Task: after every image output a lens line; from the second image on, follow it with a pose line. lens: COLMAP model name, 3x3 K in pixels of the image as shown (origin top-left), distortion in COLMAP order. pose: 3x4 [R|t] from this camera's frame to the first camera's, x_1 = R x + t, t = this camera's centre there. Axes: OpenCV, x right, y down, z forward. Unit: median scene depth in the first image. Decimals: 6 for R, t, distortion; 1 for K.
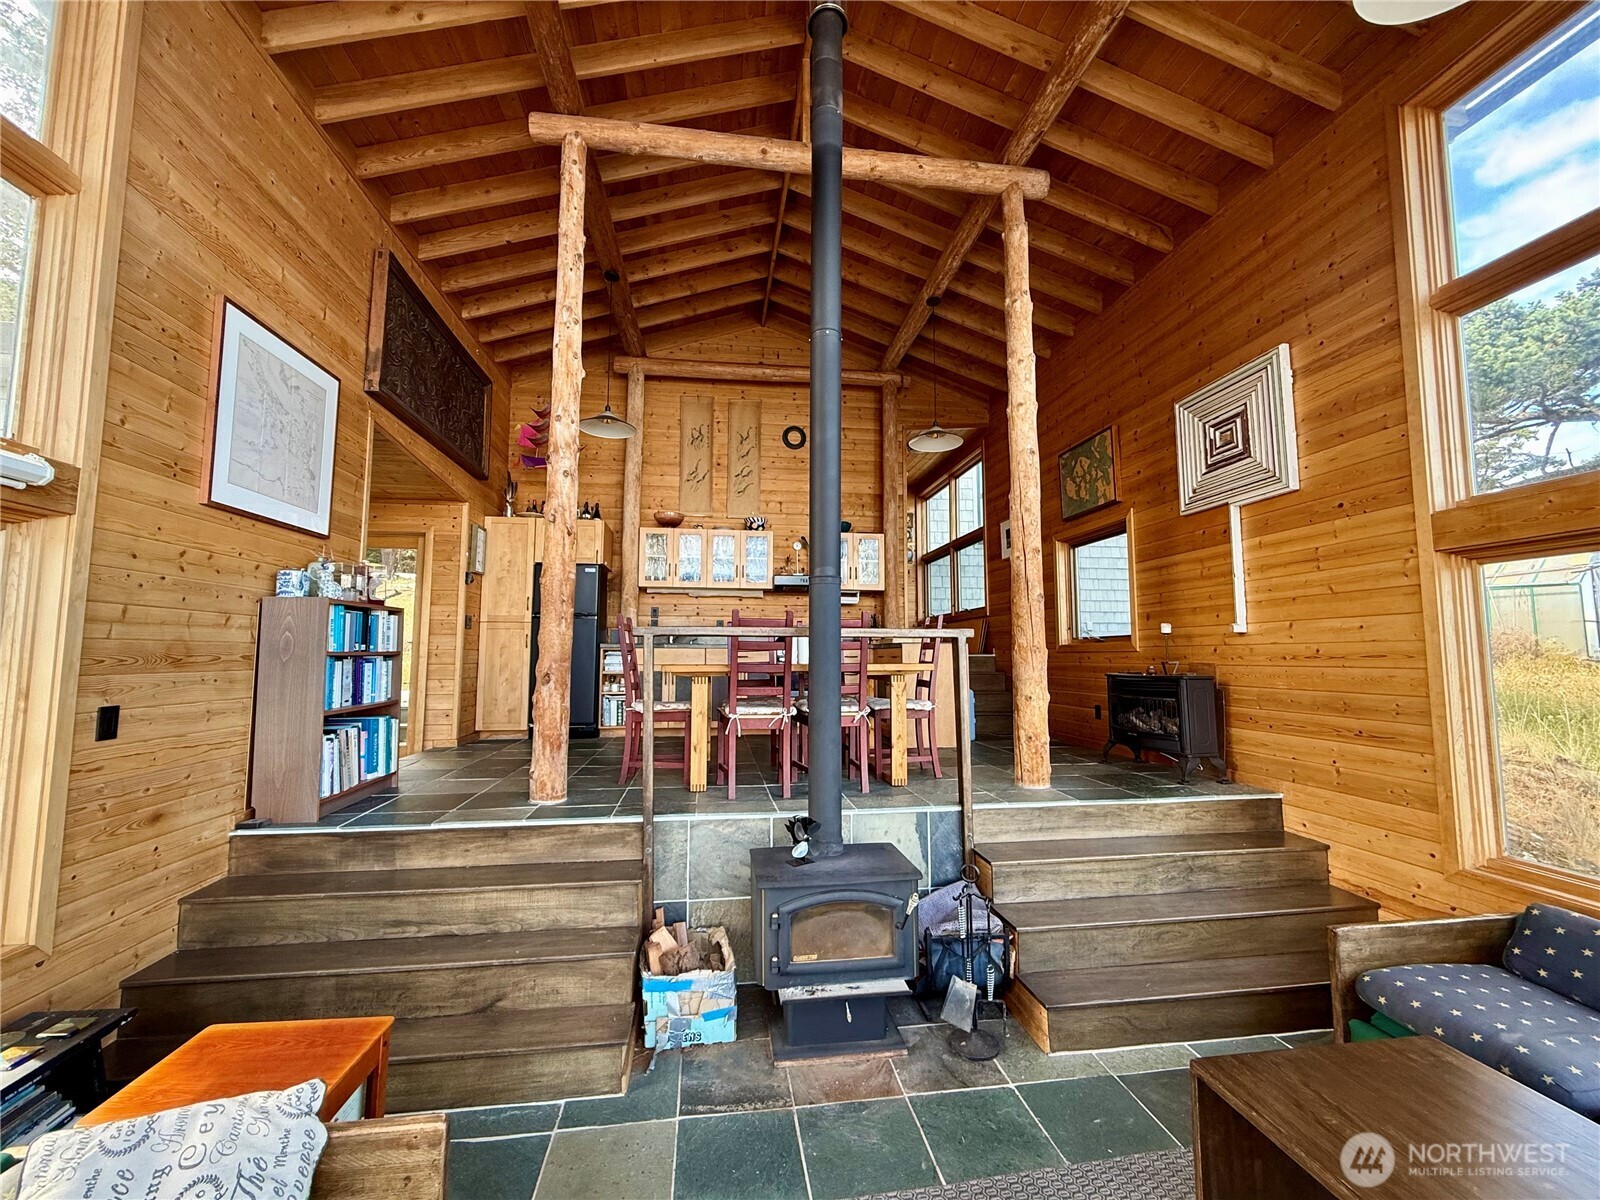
lens RADIAL K [[636.0, 0, 796.9], [0, 636.0, 599.8], [0, 0, 1]] dist [0.000623, 0.000025]
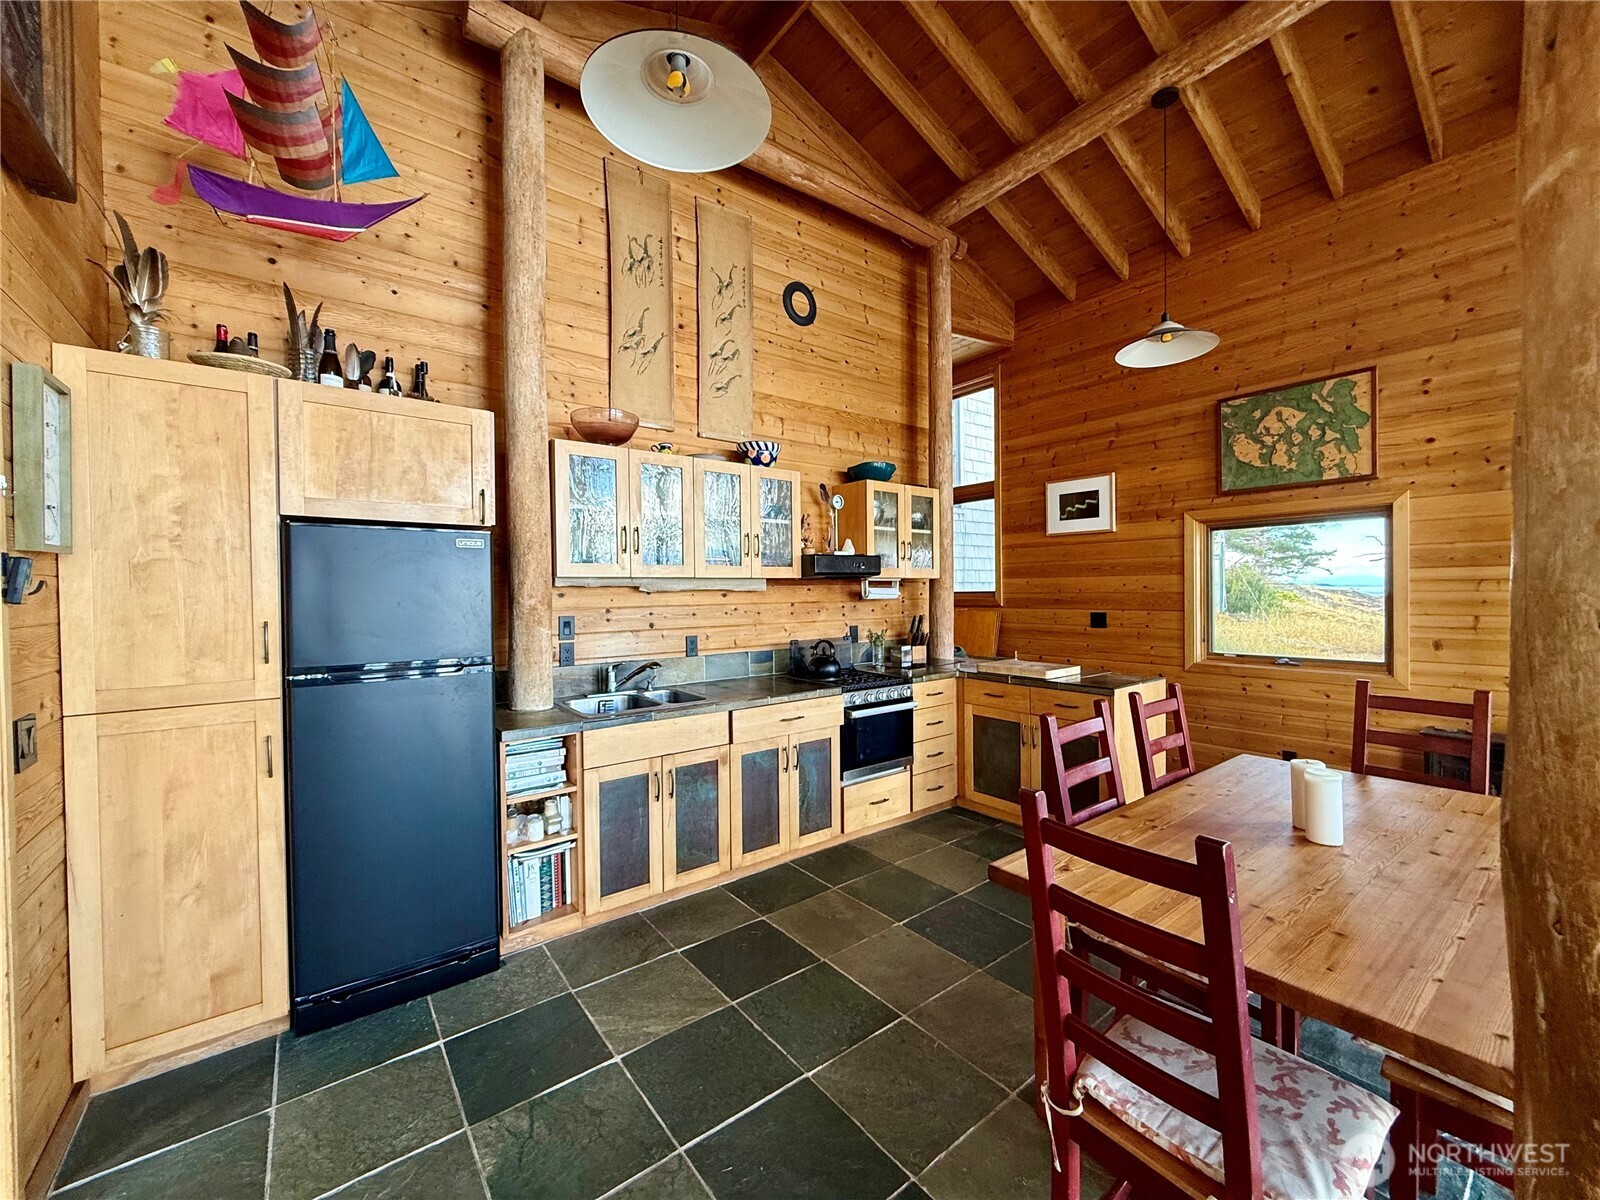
lens RADIAL K [[636.0, 0, 796.9], [0, 636.0, 599.8], [0, 0, 1]] dist [0.000623, 0.000025]
pose [[0.868660, -0.018082, 0.495078, -0.351013], [-0.030601, 0.995467, 0.090050, -0.054006], [-0.494462, -0.093373, 0.864169, 0.591706]]
